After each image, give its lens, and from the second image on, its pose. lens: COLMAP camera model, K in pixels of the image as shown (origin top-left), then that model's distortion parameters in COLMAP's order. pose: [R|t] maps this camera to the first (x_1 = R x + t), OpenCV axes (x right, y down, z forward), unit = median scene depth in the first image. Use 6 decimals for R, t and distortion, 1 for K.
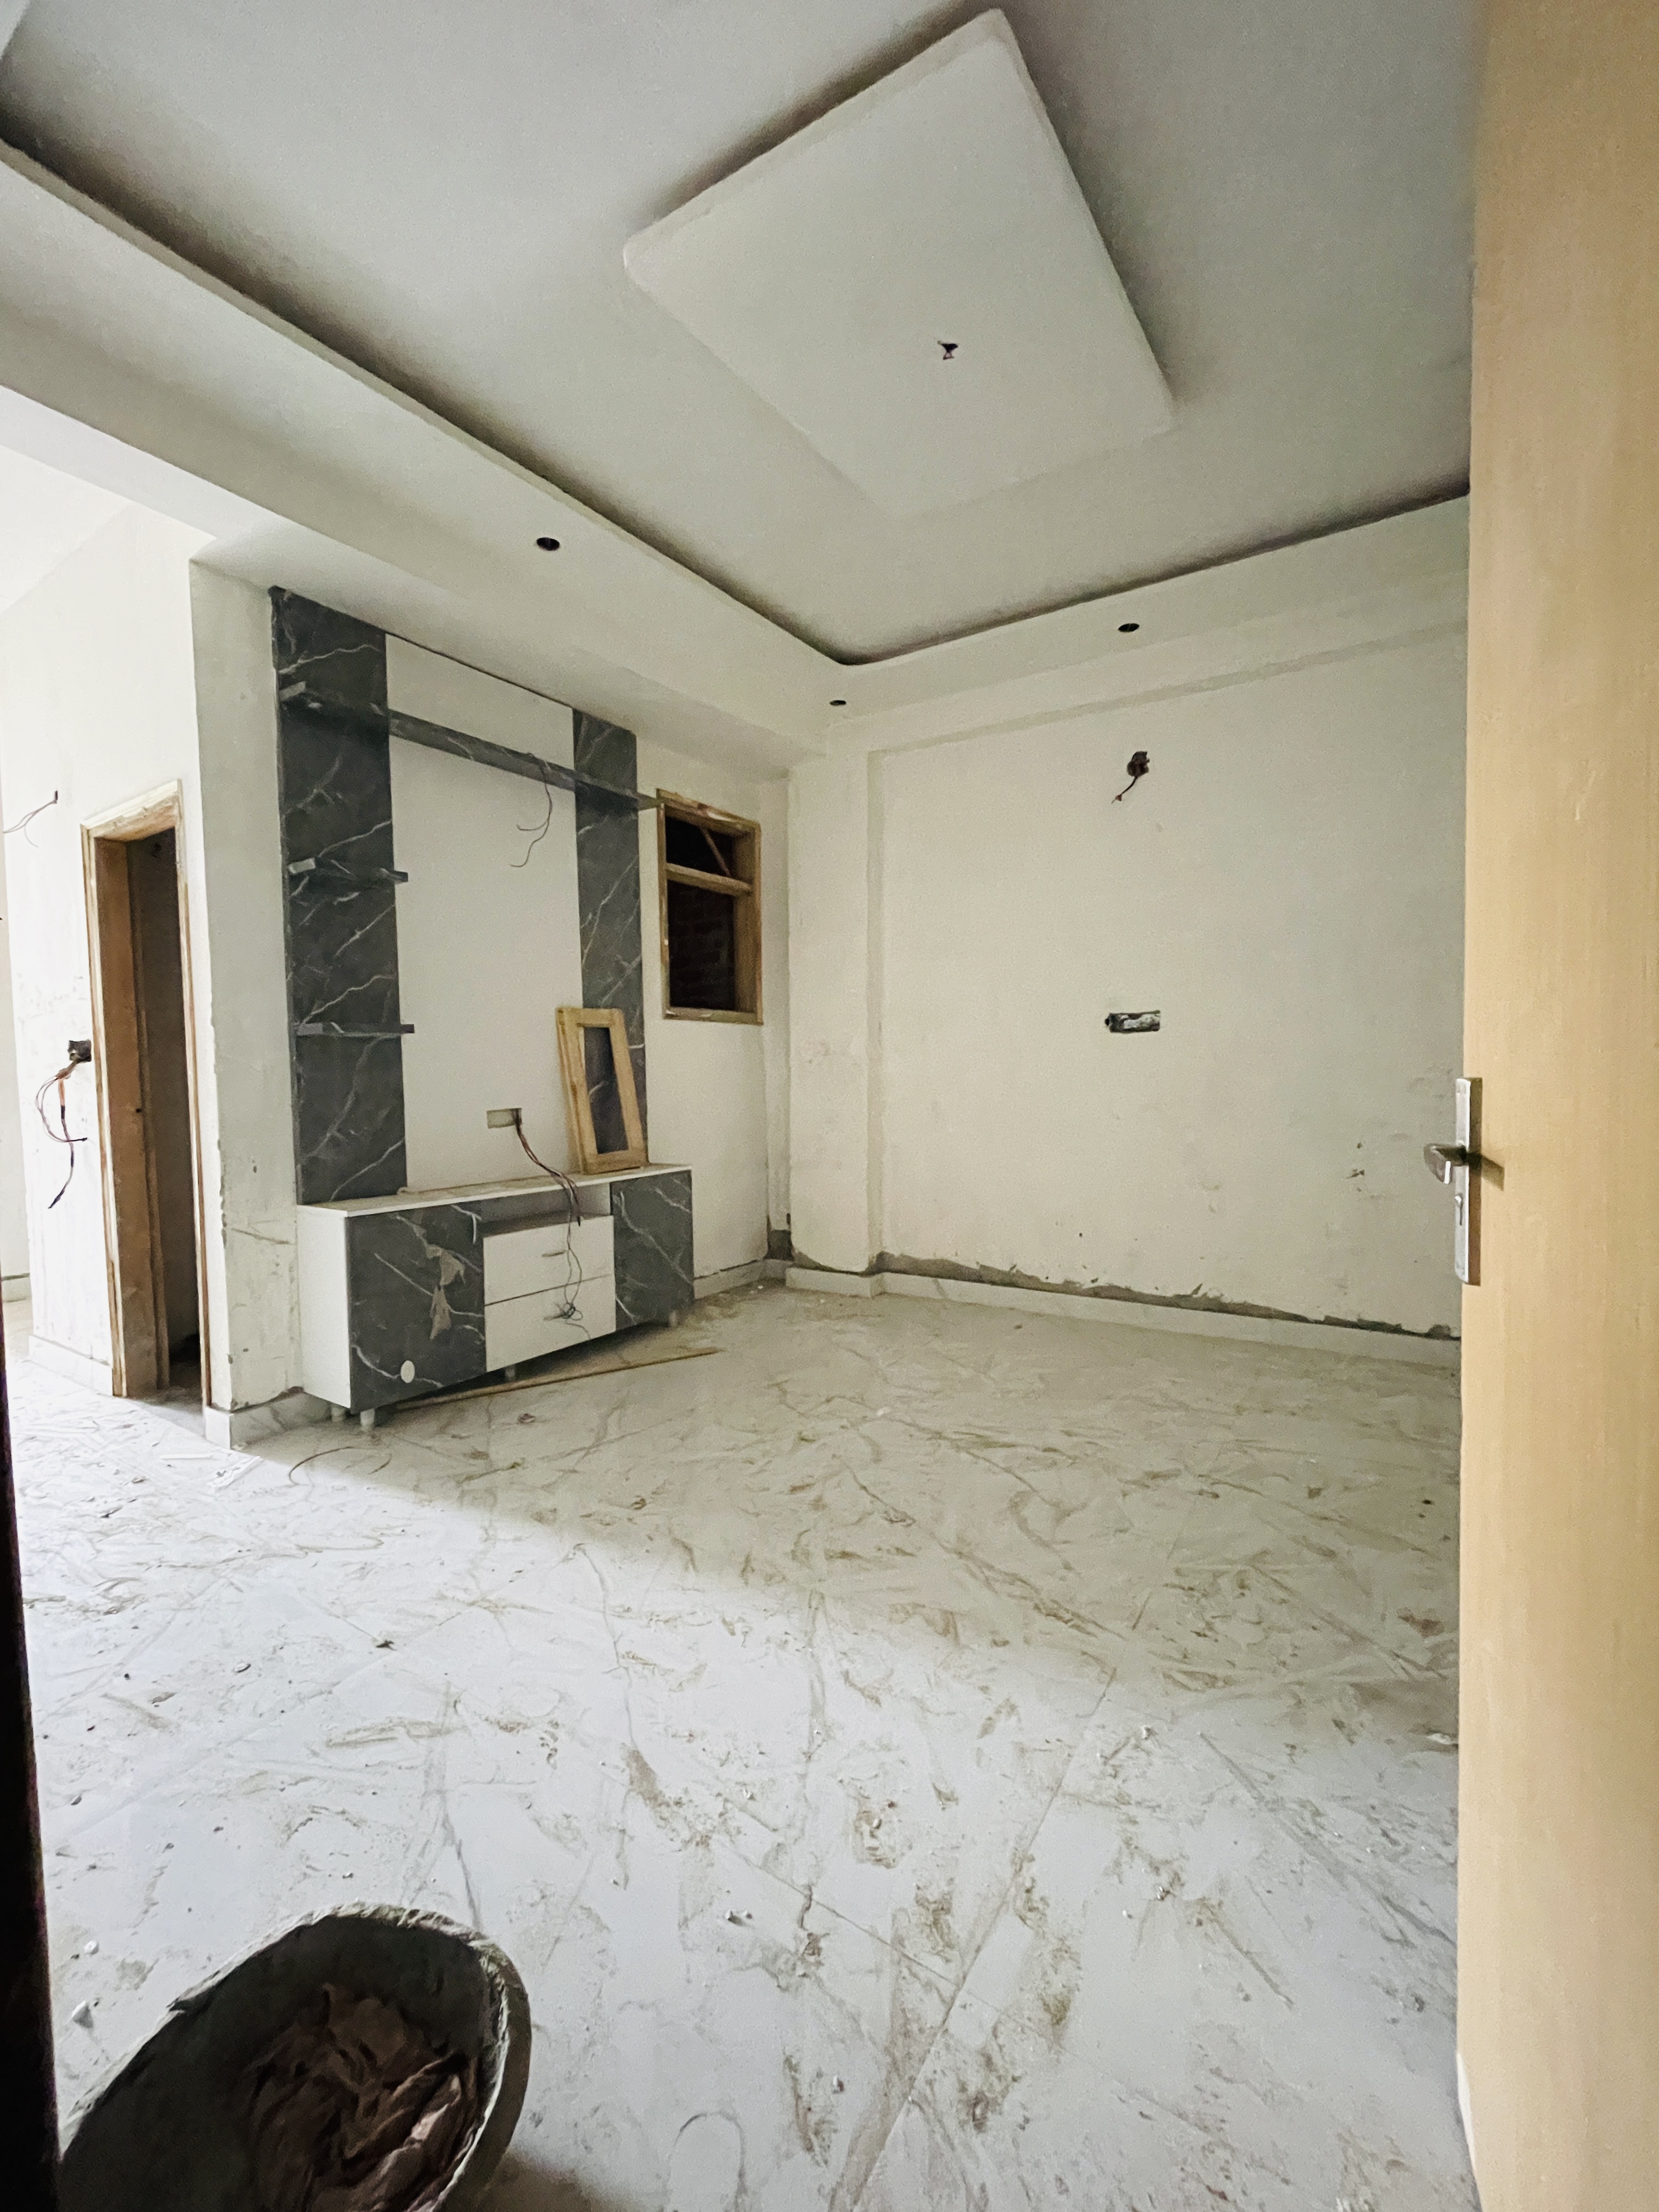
lens RADIAL K [[895.9, 0, 829.6], [0, 895.9, 1109.8], [0, 0, 1]] dist [-0.001724, -0.000063]
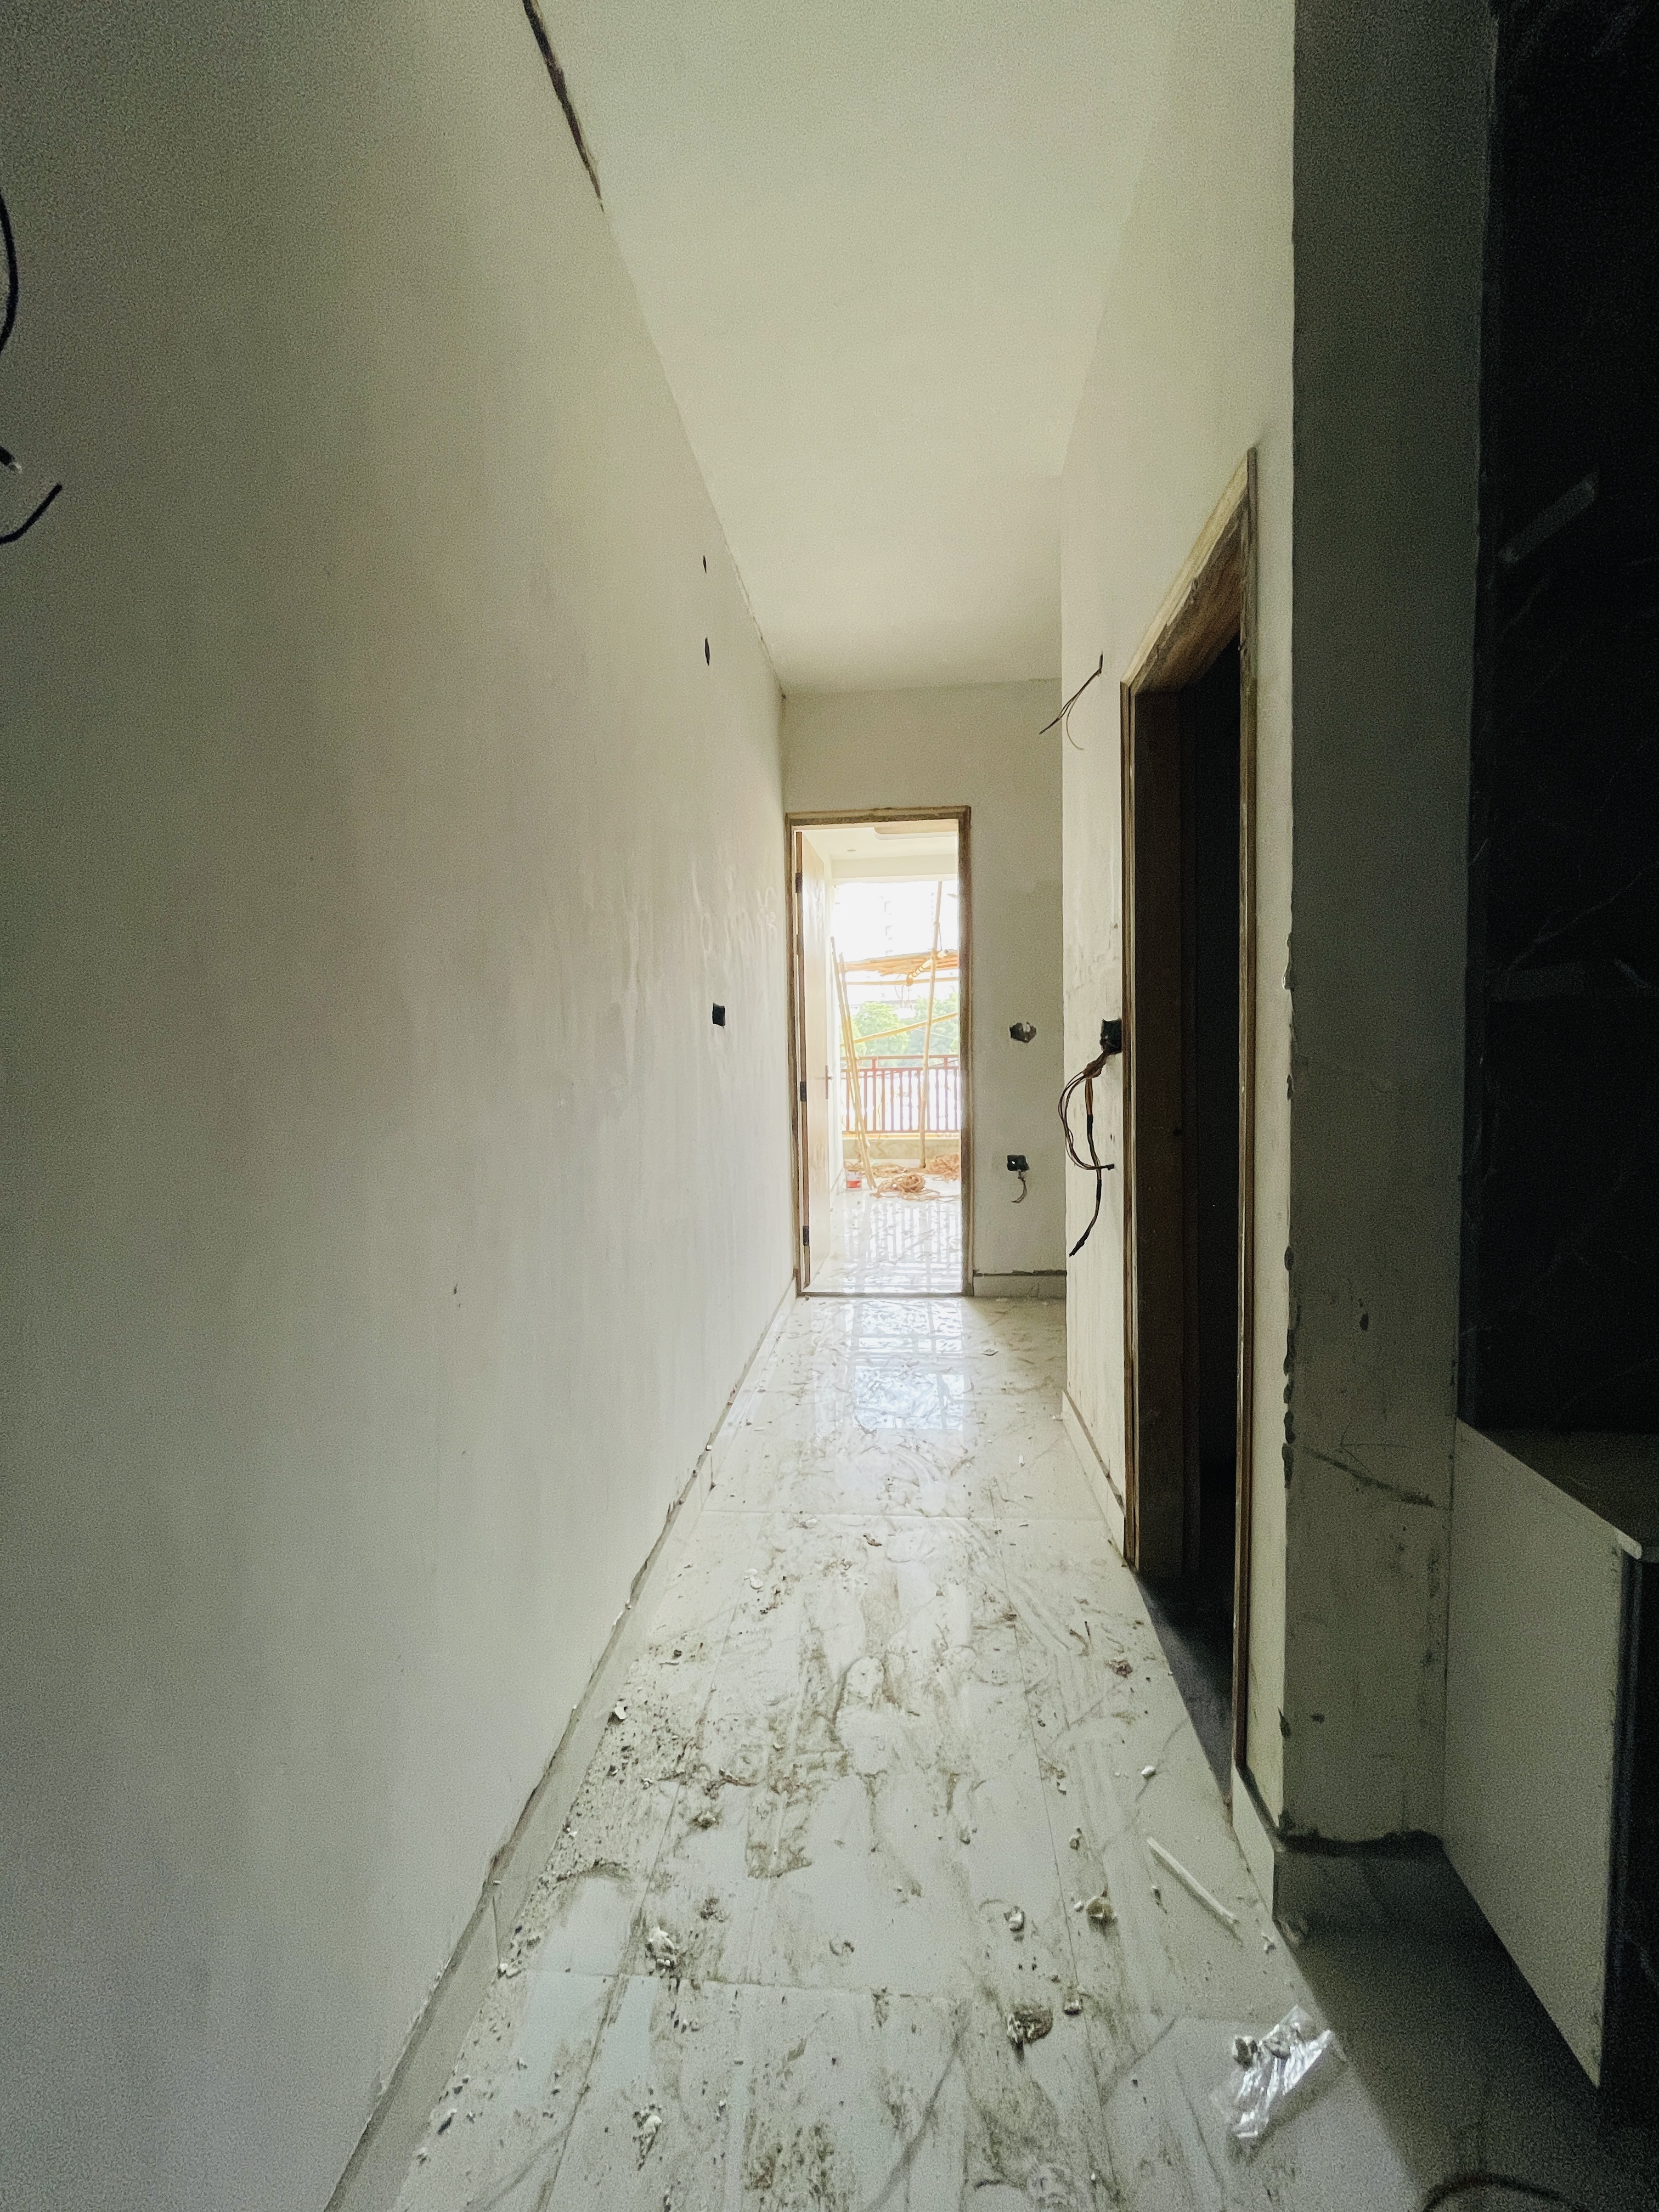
lens RADIAL K [[895.9, 0, 829.6], [0, 895.9, 1109.8], [0, 0, 1]] dist [-0.001724, -0.000063]
pose [[0.462668, 0.065450, -0.884112, -0.340335], [-0.023428, 0.997825, 0.061608, -0.047406], [0.886222, -0.007791, 0.463196, 0.505090]]
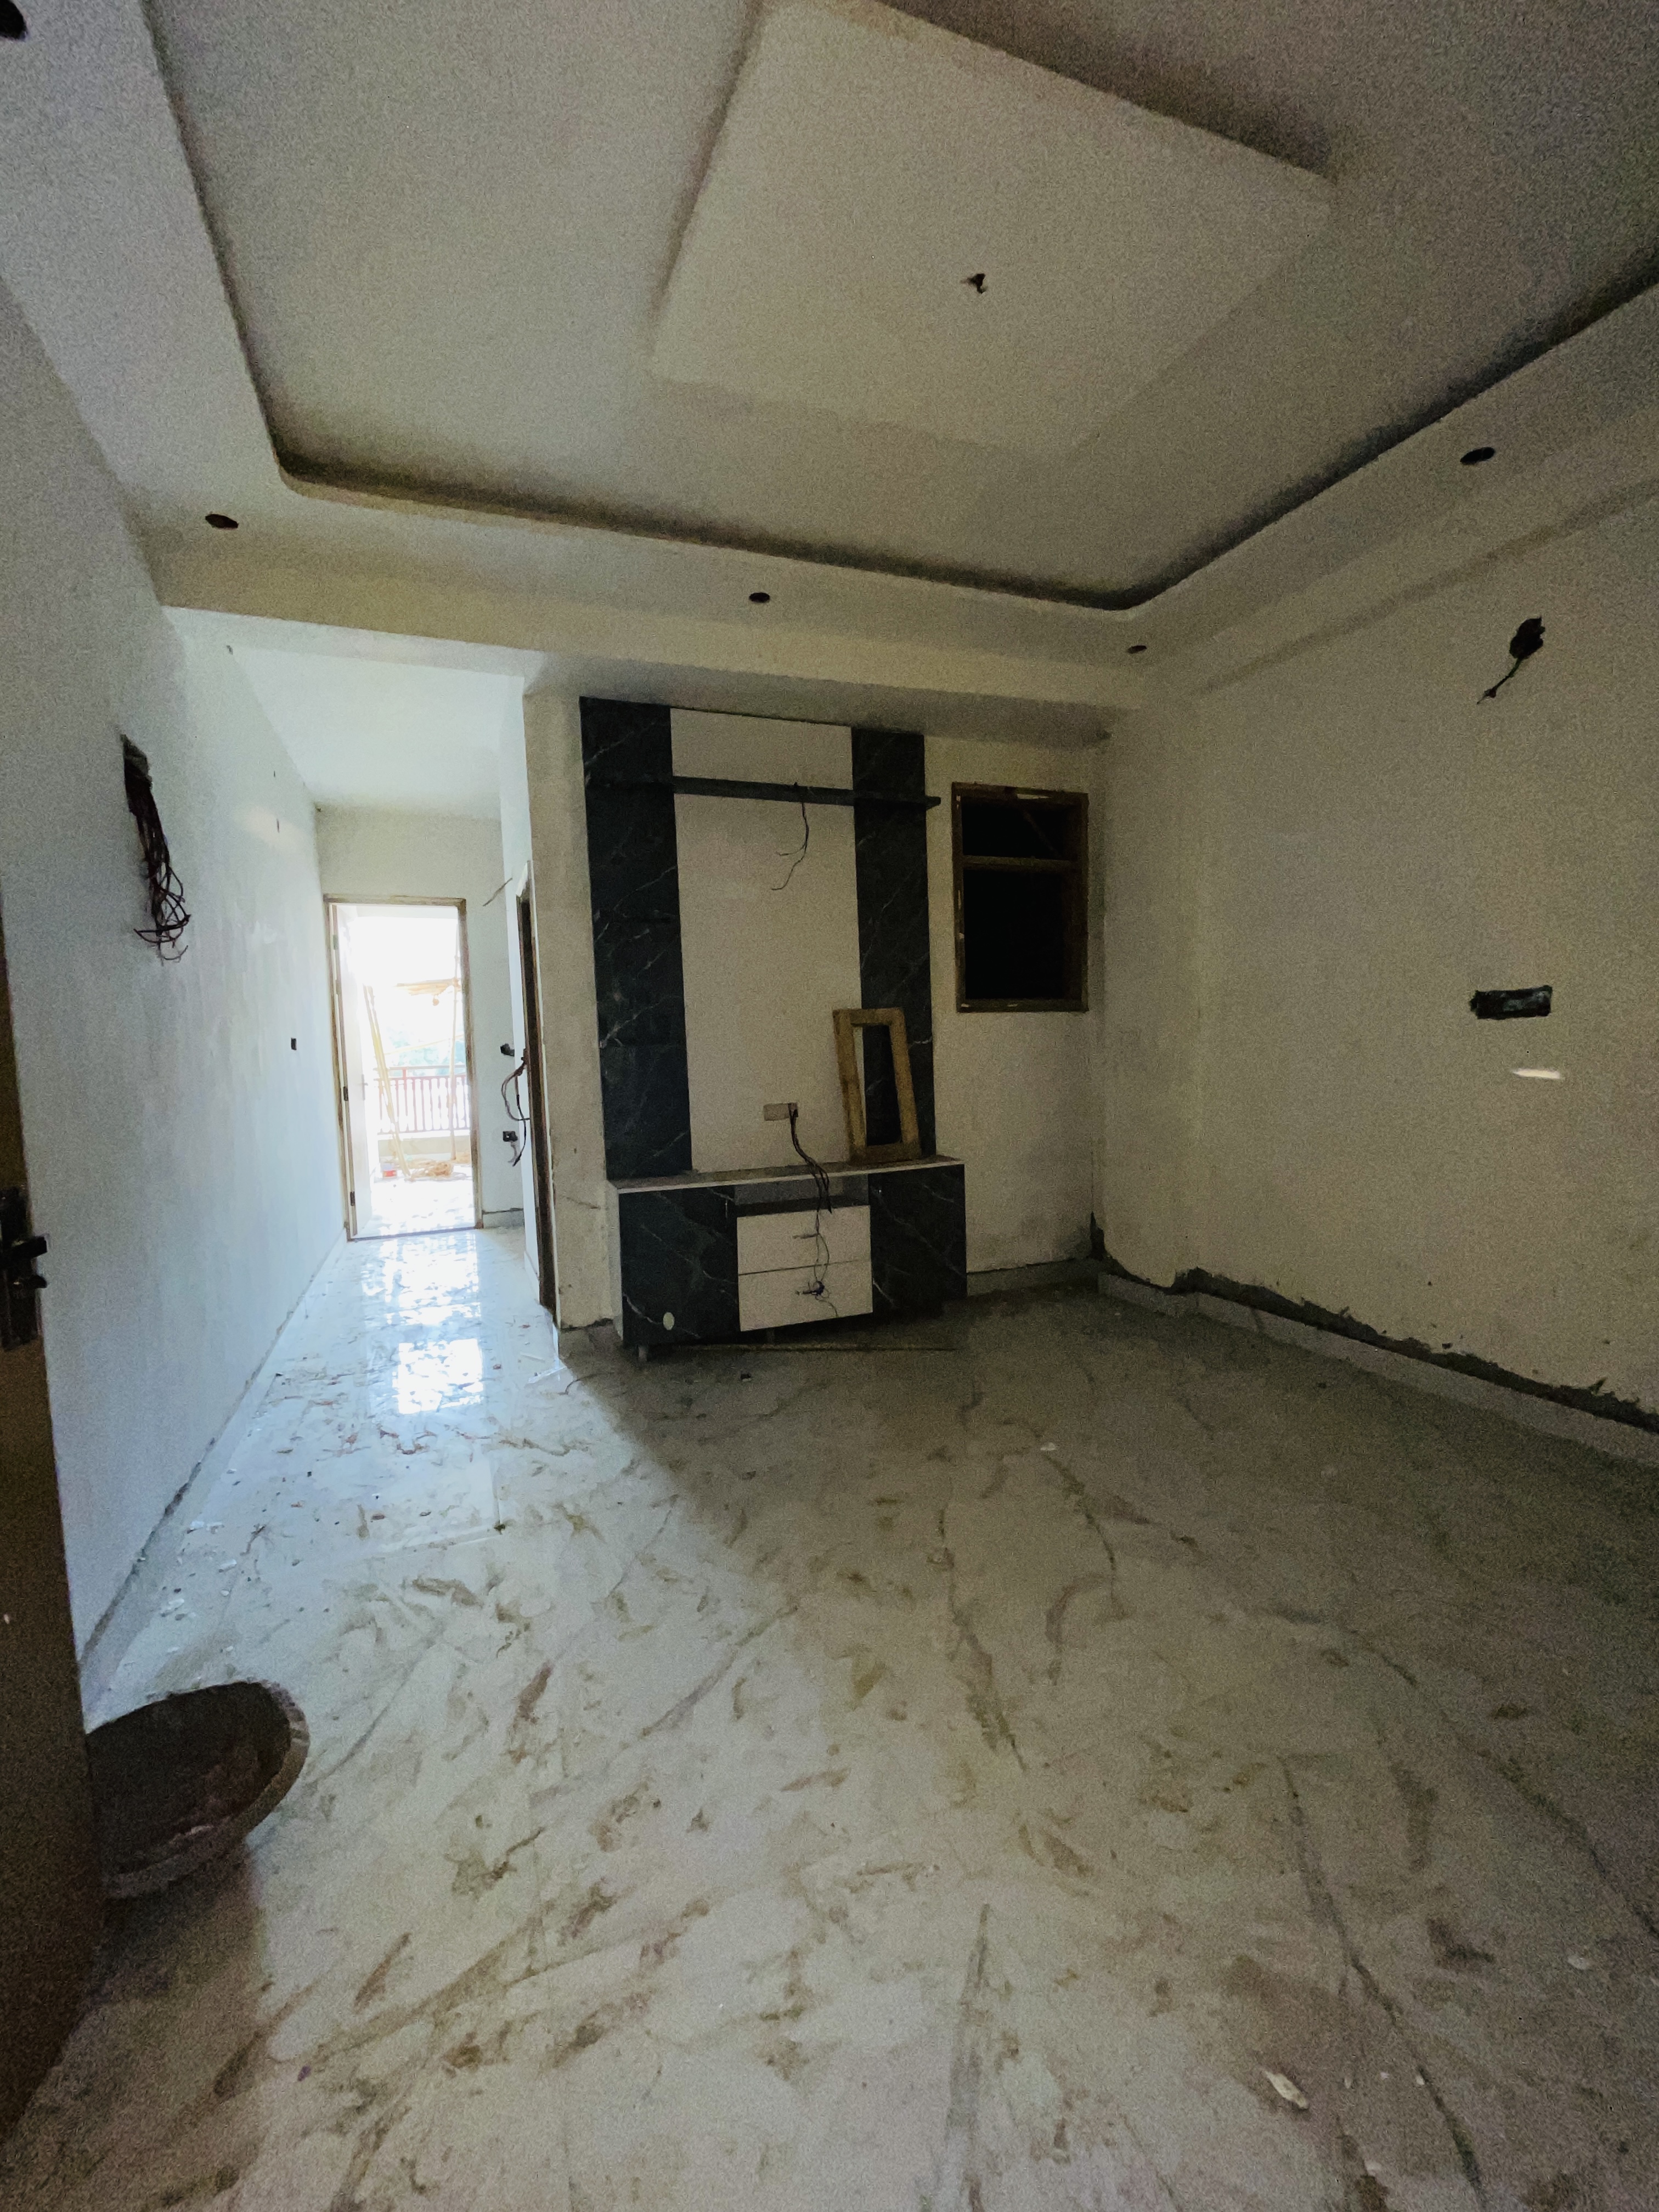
lens RADIAL K [[897.3, 0, 830.1], [0, 897.3, 1109.3], [0, 0, 1]] dist [-0.003143, 0.000108]
pose [[0.824907, 0.031379, -0.564397, 0.360655], [-0.006316, 0.998907, 0.046306, -0.051346], [0.565233, -0.034633, 0.824204, 0.109432]]
